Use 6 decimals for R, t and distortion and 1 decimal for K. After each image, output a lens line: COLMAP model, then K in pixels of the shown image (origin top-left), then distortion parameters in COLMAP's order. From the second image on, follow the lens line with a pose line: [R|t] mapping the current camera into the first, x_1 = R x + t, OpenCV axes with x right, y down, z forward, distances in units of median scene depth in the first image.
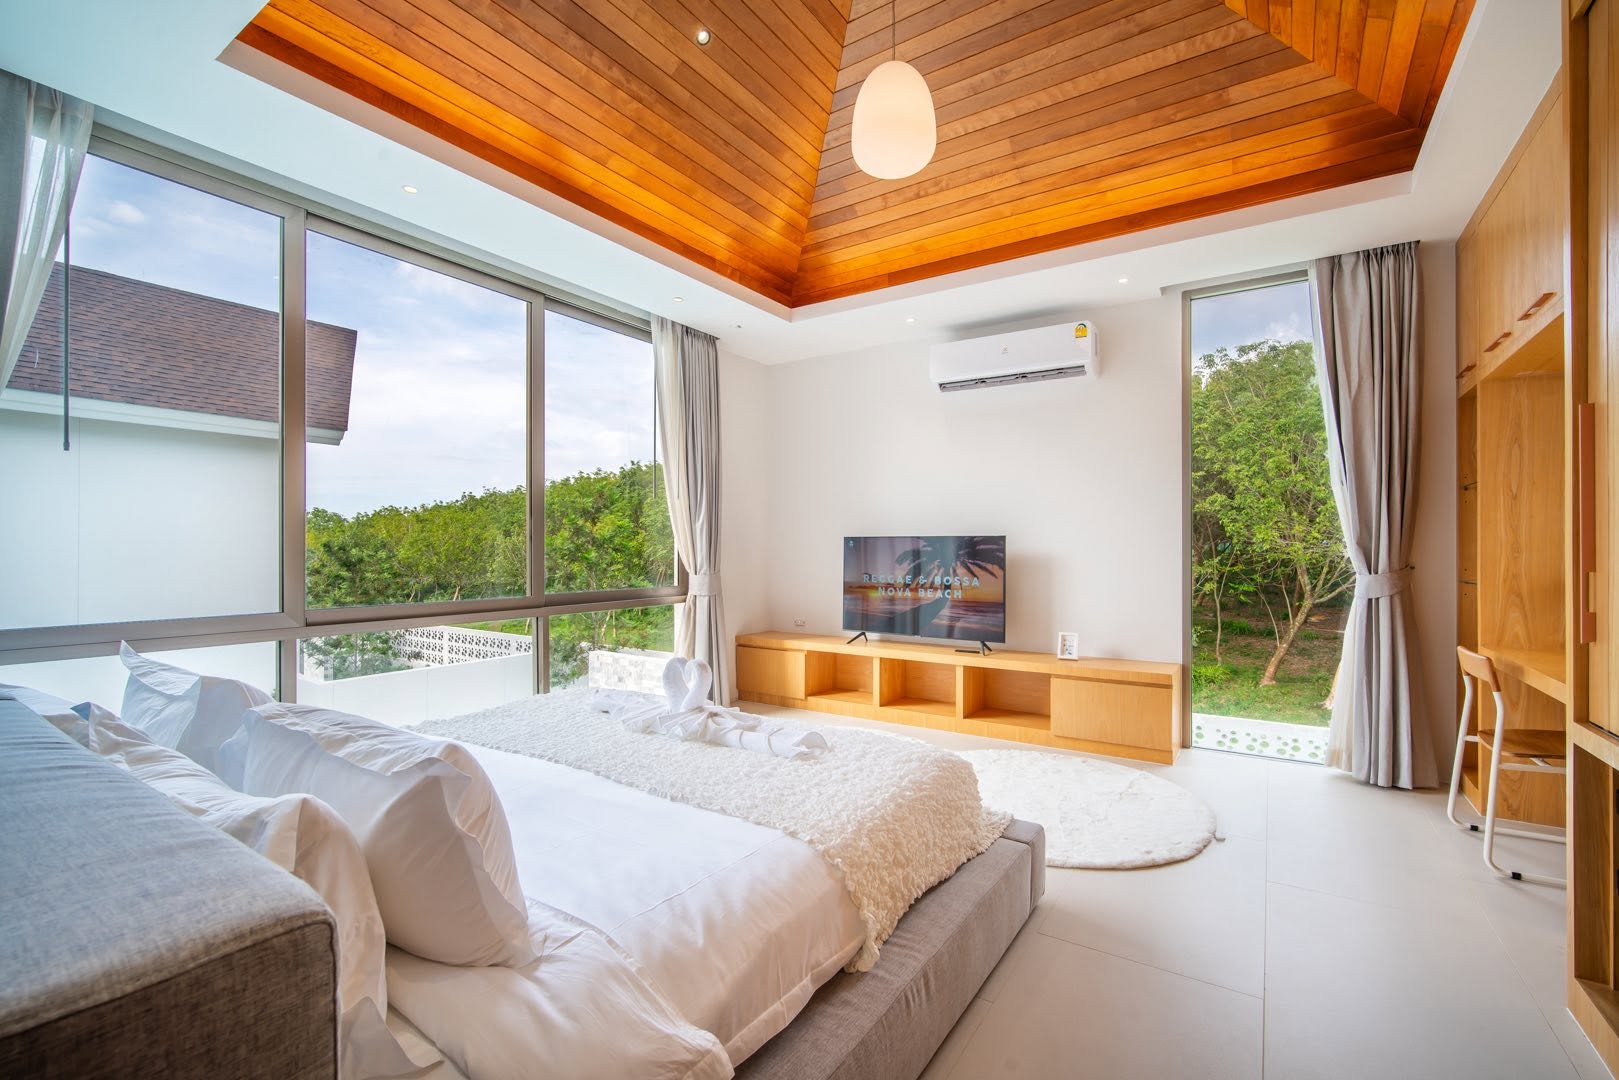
lens RADIAL K [[699.5, 0, 812.3], [0, 699.5, 546.1], [0, 0, 1]] dist [-0.015121, 0.004952]
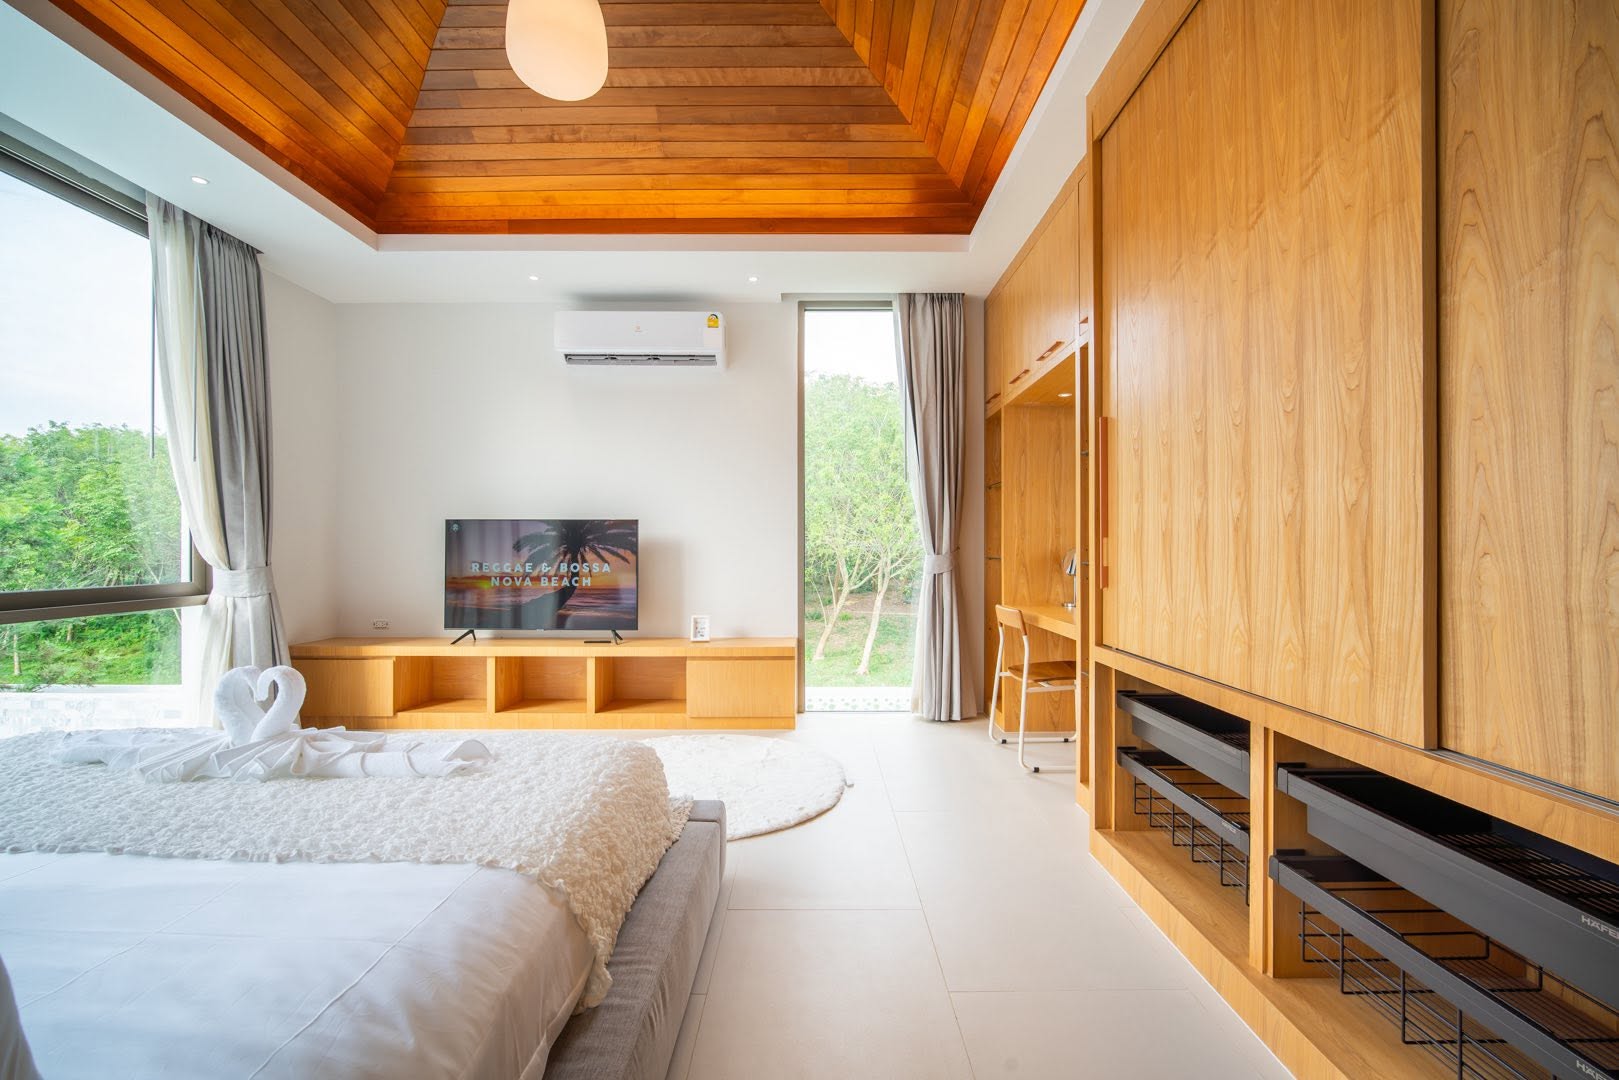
lens RADIAL K [[699.5, 0, 812.3], [0, 699.5, 546.1], [0, 0, 1]] dist [-0.015121, 0.004952]
pose [[0.835099, -0.000116, 0.550099, -0.073221], [-0.000979, 0.999998, 0.001697, 0.026481], [-0.550098, -0.001956, 0.835098, 0.073195]]
